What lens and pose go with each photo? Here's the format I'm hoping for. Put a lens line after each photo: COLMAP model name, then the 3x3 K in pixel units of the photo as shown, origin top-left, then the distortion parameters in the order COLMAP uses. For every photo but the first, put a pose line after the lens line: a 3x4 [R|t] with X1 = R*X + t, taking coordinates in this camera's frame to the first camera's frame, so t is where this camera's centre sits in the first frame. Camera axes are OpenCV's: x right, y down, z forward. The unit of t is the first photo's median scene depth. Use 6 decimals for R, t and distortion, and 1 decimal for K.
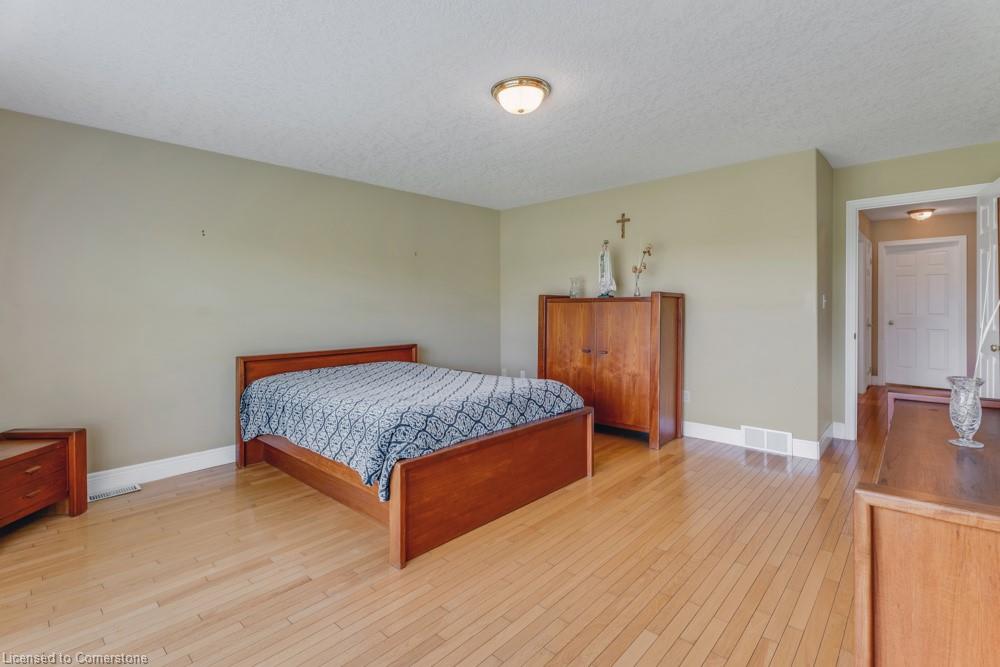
lens RADIAL K [[462.6, 0, 499.1], [0, 462.6, 306.4], [0, 0, 1]] dist [0.000205, 0.000006]
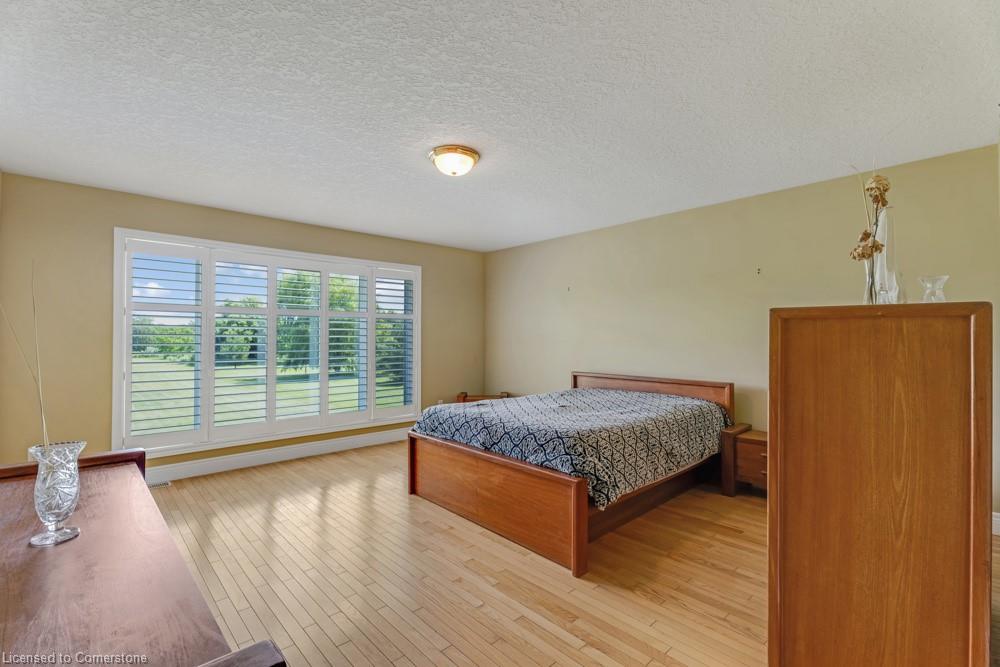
lens RADIAL K [[454.2, 0, 500.0], [0, 454.2, 333.5], [0, 0, 1]] dist [-0.000079, -0.000004]
pose [[-0.075114, -0.005560, -0.997159, 0.711508], [0.003067, 0.999978, -0.005807, 0.009253], [0.997170, -0.003495, -0.075095, 0.757703]]
